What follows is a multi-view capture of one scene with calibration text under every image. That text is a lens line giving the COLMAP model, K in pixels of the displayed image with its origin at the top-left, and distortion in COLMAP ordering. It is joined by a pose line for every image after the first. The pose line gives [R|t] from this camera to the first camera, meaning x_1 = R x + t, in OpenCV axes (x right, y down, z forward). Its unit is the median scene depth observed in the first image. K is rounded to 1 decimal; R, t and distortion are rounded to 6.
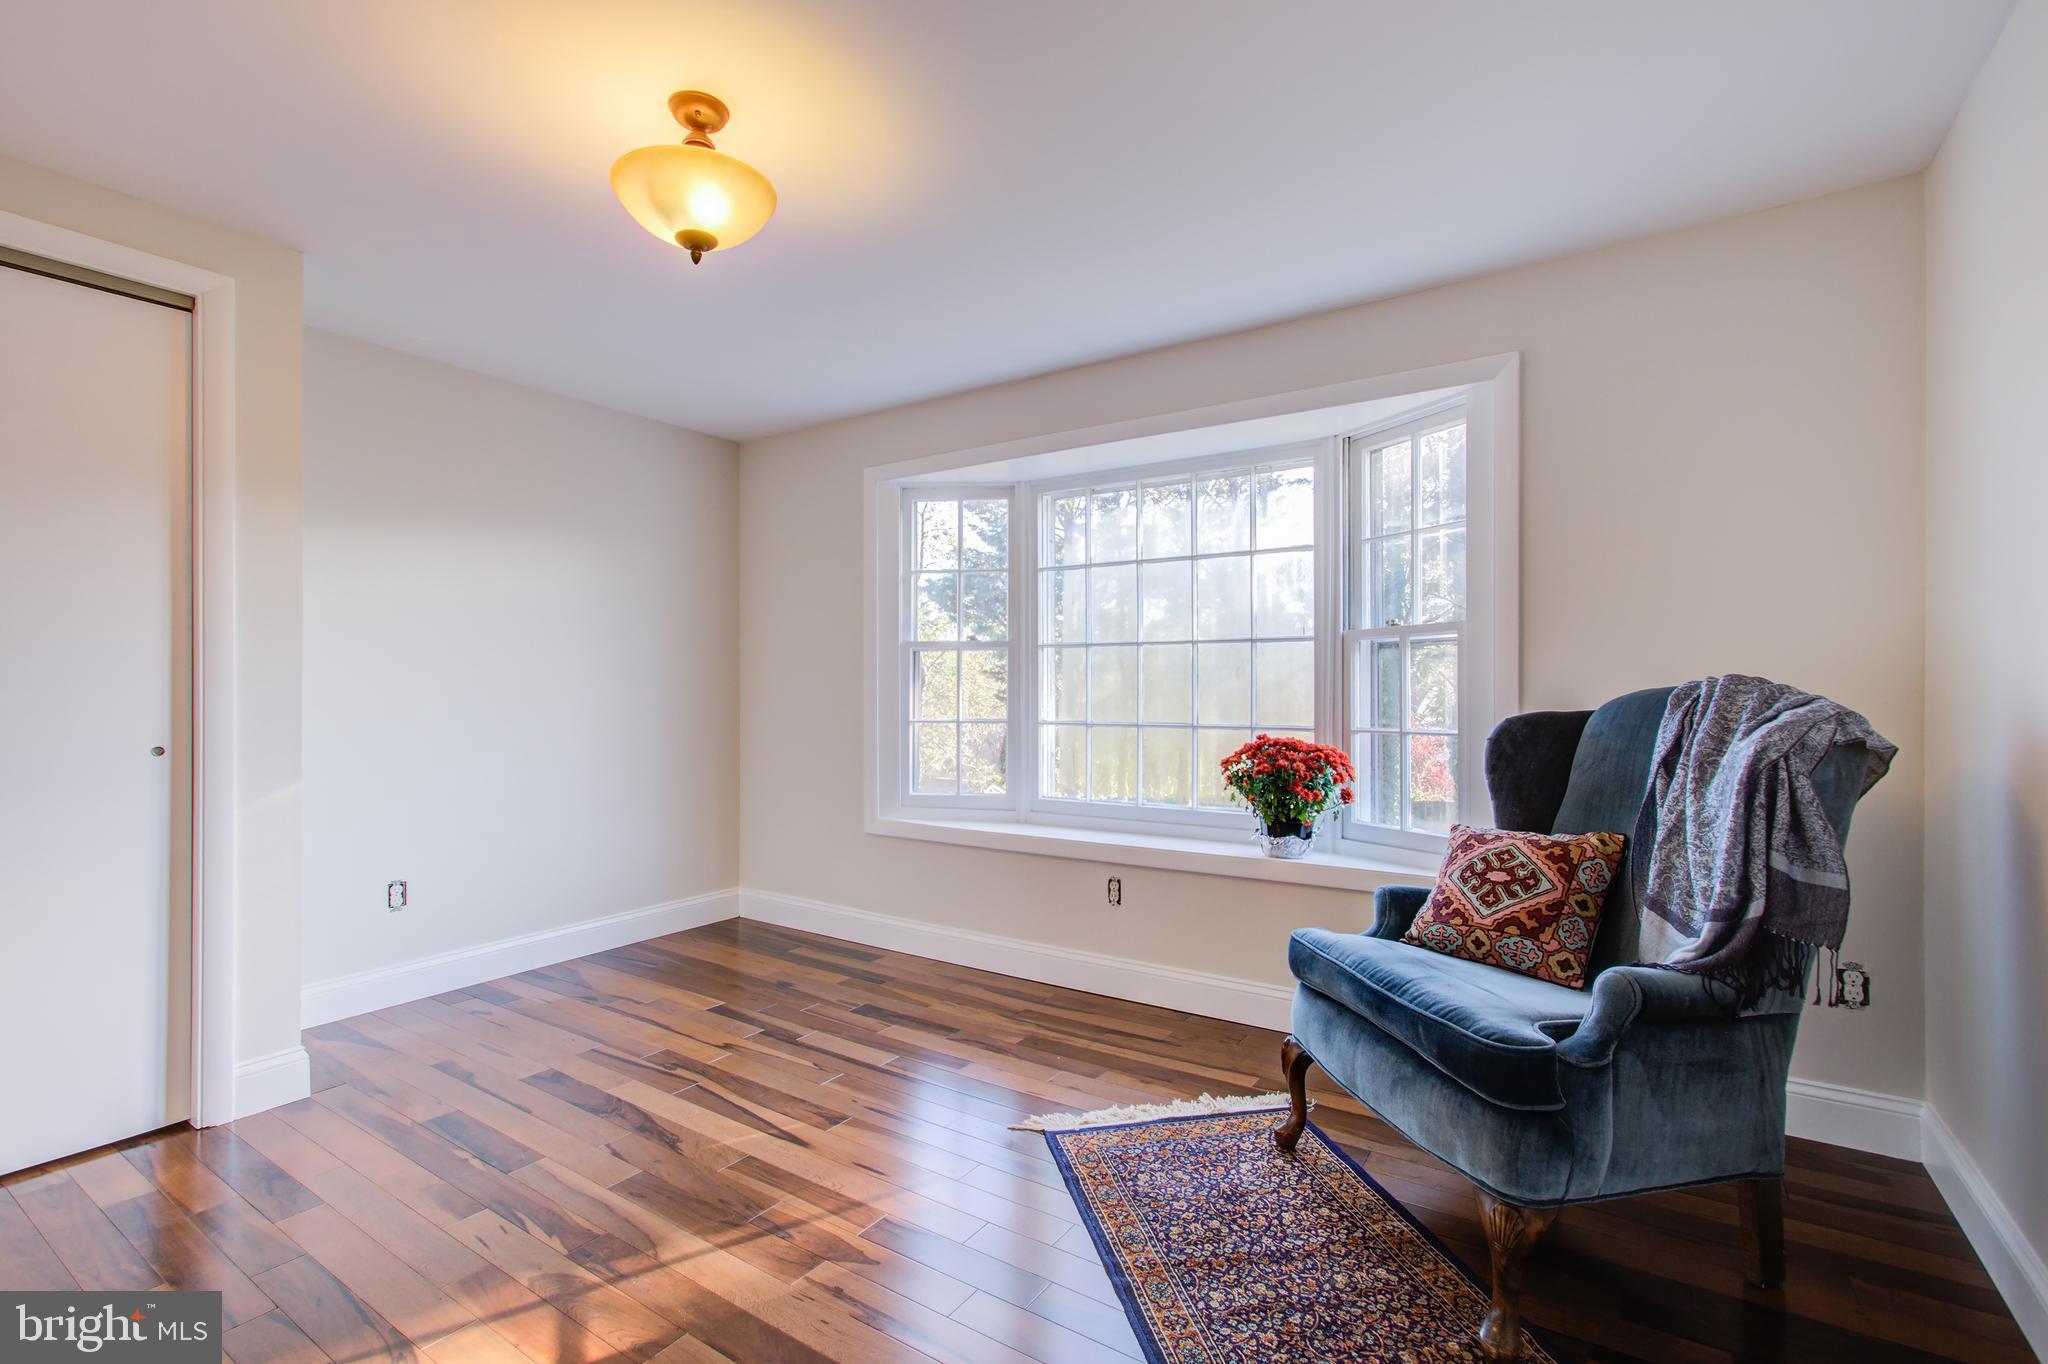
lens RADIAL K [[936.0, 0, 1012.5], [0, 936.0, 689.9], [0, 0, 1]] dist [-0.003091, 0.002585]
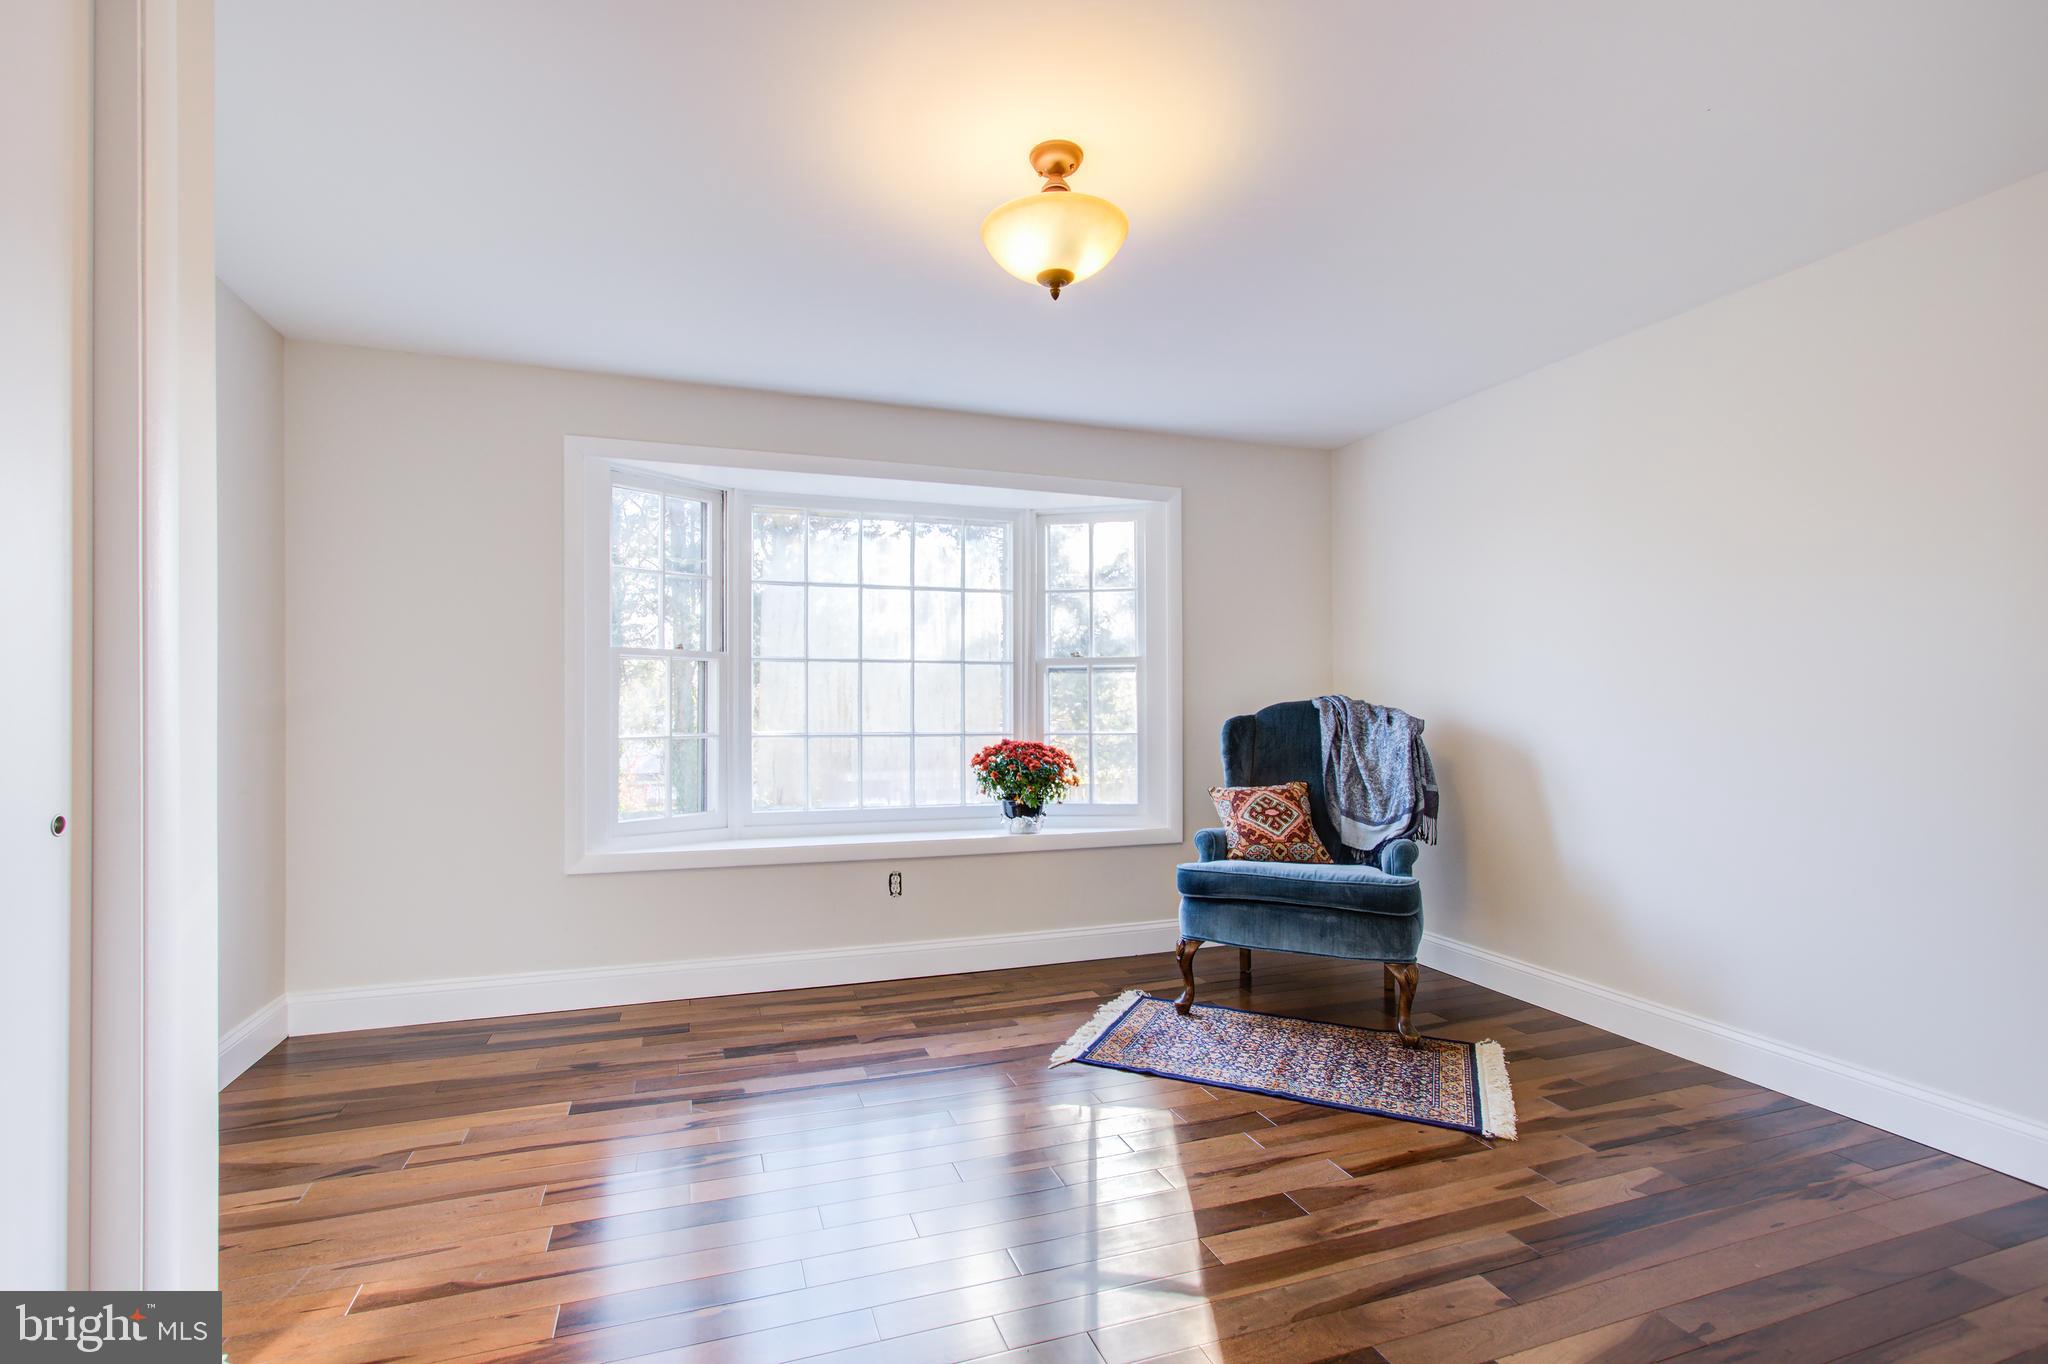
lens RADIAL K [[936.0, 0, 1003.1], [0, 936.0, 691.7], [0, 0, 1]] dist [-0.003091, 0.002585]
pose [[0.589353, 0.012624, 0.807777, -0.770358], [-0.000925, 0.999888, -0.014952, 0.003504], [-0.807875, 0.008065, 0.589299, 0.258083]]
